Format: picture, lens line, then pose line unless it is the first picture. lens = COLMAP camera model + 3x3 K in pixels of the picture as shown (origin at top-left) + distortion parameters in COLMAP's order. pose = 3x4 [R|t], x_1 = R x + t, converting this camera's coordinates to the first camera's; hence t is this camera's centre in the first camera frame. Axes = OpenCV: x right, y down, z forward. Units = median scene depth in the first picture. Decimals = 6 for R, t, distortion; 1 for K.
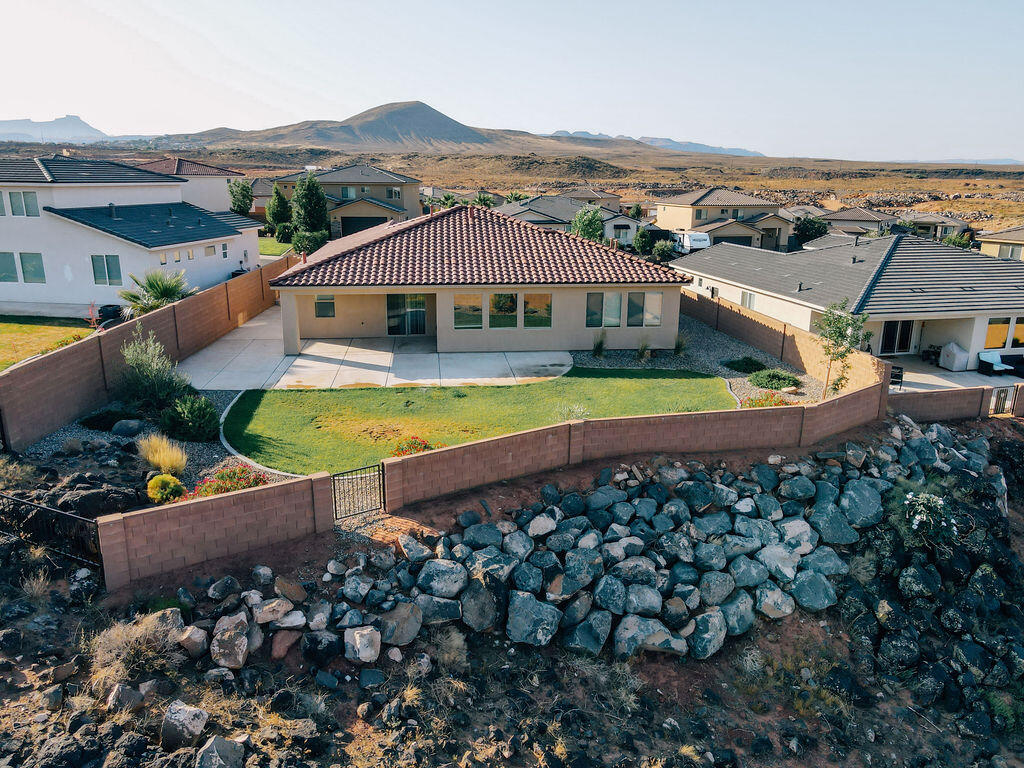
lens RADIAL K [[750.0, 0, 512.0], [0, 750.0, 384.0], [0, 0, 1]] dist [0.013921, 0.009810]
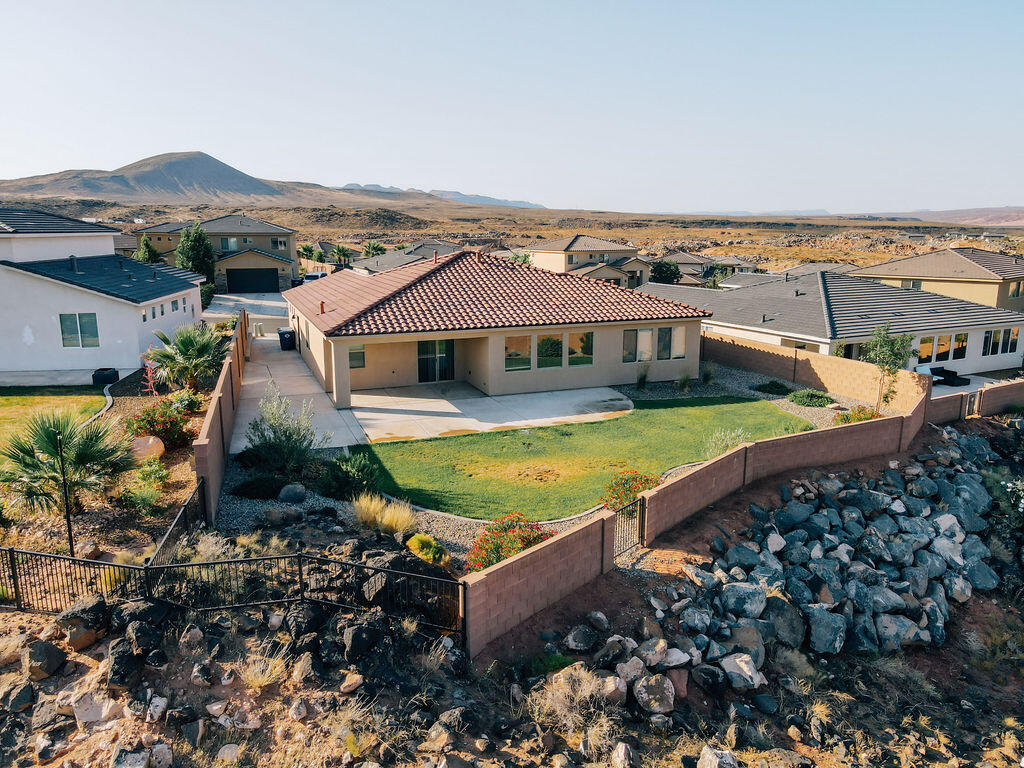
lens RADIAL K [[747.0, 0, 512.0], [0, 747.0, 384.0], [0, 0, 1]] dist [0.014822, 0.005906]
pose [[0.964305, -0.062458, 0.257324, -0.383676], [0.078723, 0.995466, -0.053386, -0.003211], [-0.252823, 0.071737, 0.964849, 0.045584]]
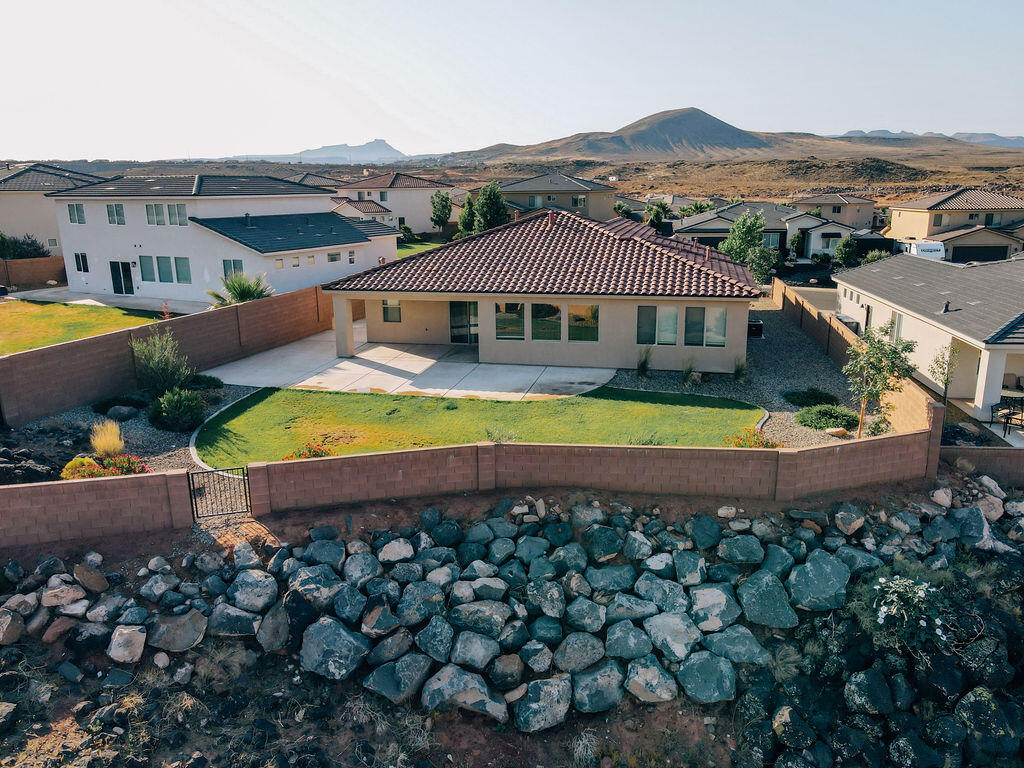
lens RADIAL K [[764.8, 0, 512.0], [0, 764.8, 384.0], [0, 0, 1]] dist [0.013265, 0.005308]
pose [[0.941678, 0.063652, -0.330440, 0.317595], [-0.069147, 0.997595, -0.004889, -0.015087], [0.329334, 0.027453, 0.943814, 0.101359]]
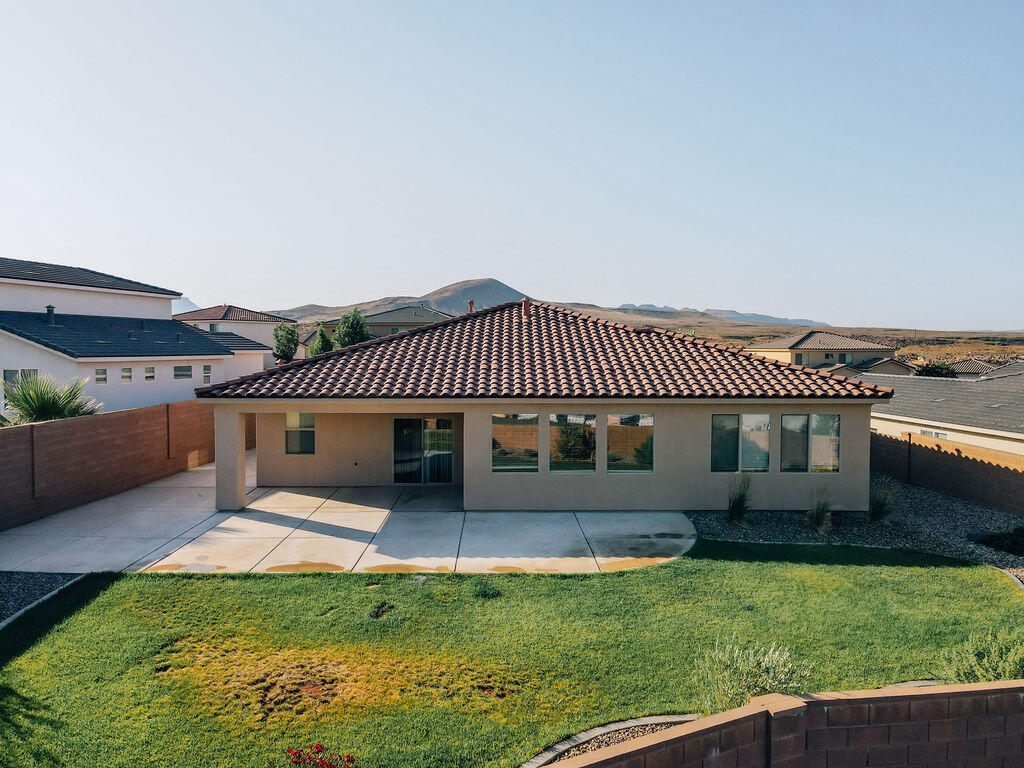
lens RADIAL K [[747.0, 0, 512.0], [0, 747.0, 384.0], [0, 0, 1]] dist [0.014822, 0.005906]
pose [[0.995871, -0.000438, -0.090784, -0.006758], [-0.019442, 0.975760, -0.217980, -0.012681], [0.088679, 0.218844, 0.971722, 0.468185]]
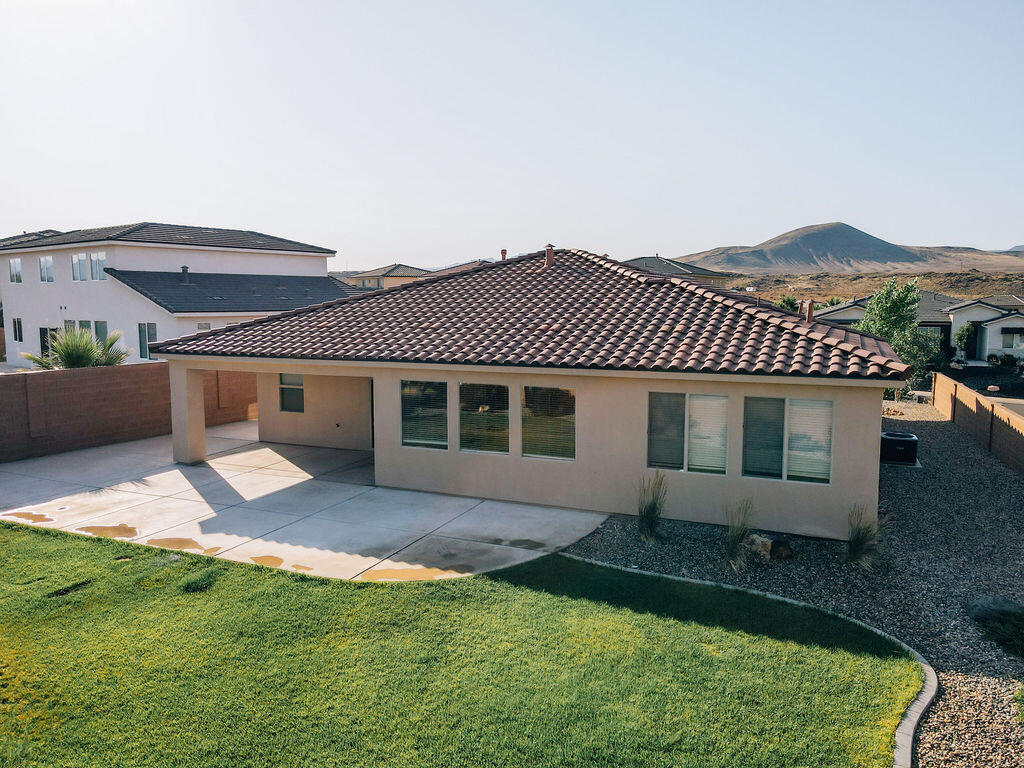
lens RADIAL K [[756.4, 0, 512.0], [0, 756.4, 384.0], [0, 0, 1]] dist [0.019712, 0.002102]
pose [[0.866292, 0.046145, -0.497402, 0.305584], [-0.125217, 0.983994, -0.126795, -0.067644], [0.483589, 0.172125, 0.858204, 0.667782]]
